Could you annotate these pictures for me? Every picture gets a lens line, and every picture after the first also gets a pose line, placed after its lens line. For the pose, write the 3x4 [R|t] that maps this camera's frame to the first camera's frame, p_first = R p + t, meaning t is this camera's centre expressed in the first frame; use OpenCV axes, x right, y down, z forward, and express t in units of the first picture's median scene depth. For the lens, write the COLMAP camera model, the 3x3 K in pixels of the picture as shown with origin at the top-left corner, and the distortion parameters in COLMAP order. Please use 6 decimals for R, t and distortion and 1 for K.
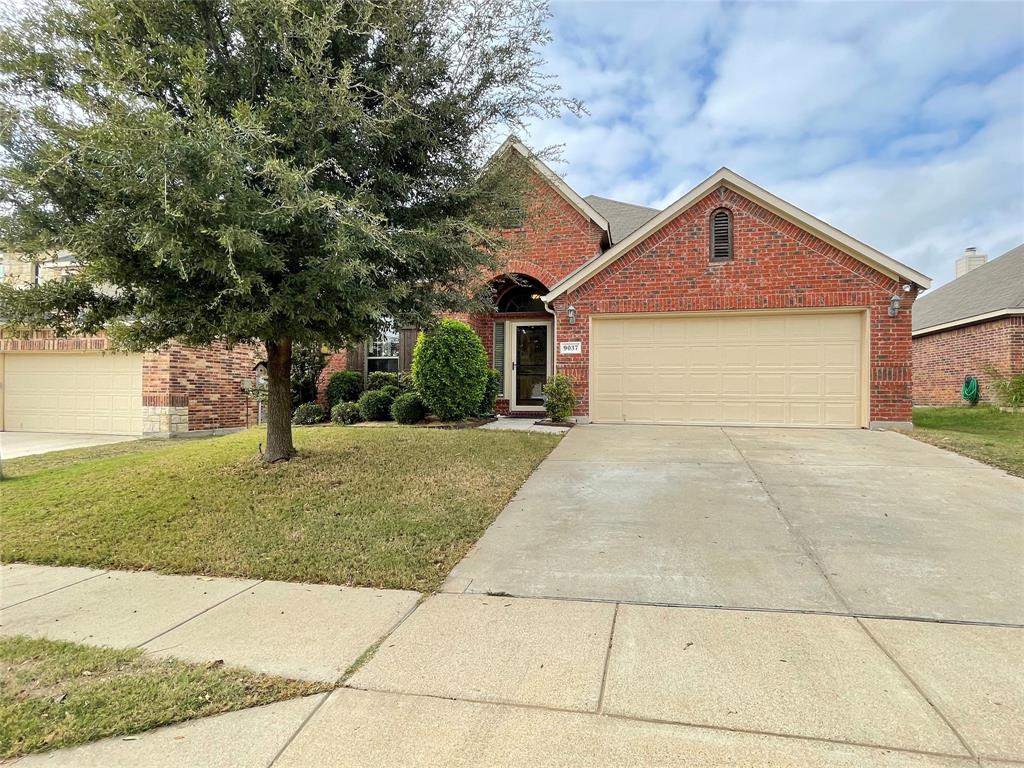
lens RADIAL K [[511.1, 0, 516.2], [0, 511.1, 396.3], [0, 0, 1]] dist [0.012101, 0.000945]
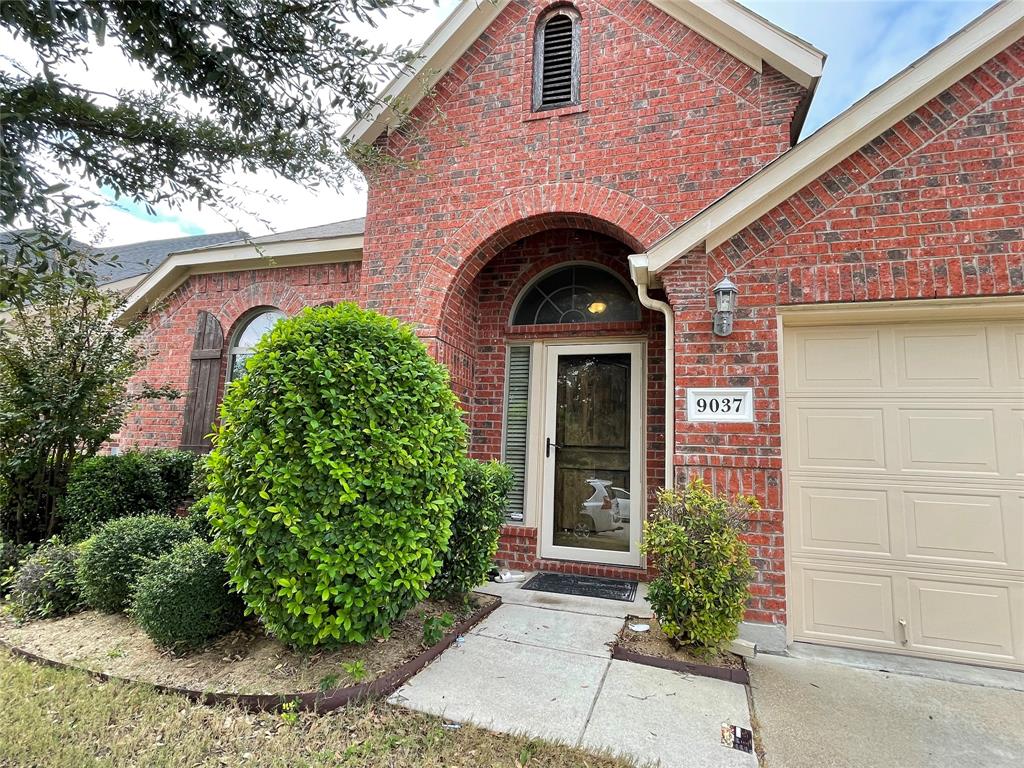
lens RADIAL K [[511.1, 0, 516.2], [0, 511.1, 396.3], [0, 0, 1]] dist [0.012101, 0.000945]
pose [[0.996785, 0.021436, -0.077196, -0.000534], [-0.031136, 0.991449, -0.126726, -0.054785], [0.073820, 0.128723, 0.988929, 0.669992]]
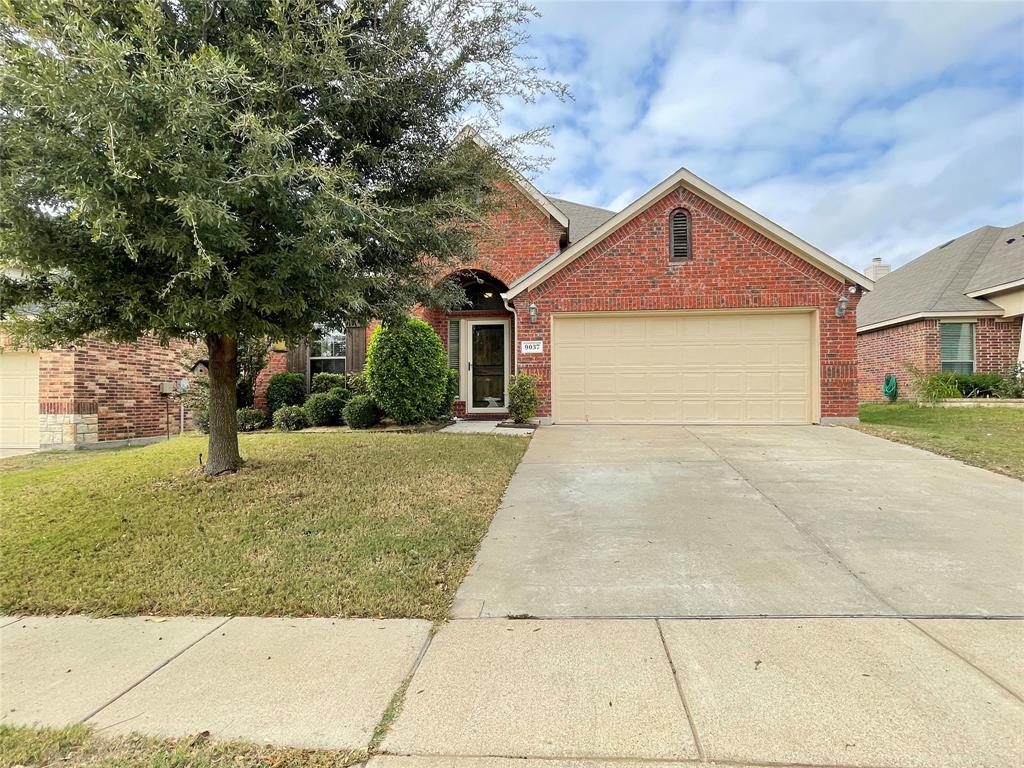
lens RADIAL K [[514.8, 0, 512.0], [0, 514.8, 384.0], [0, 0, 1]] dist [0.001185, 0.008033]
pose [[0.991951, -0.008155, 0.126358, -0.056278], [0.012060, 0.999472, -0.030169, 0.004765], [-0.126046, 0.031450, 0.991526, 0.040001]]
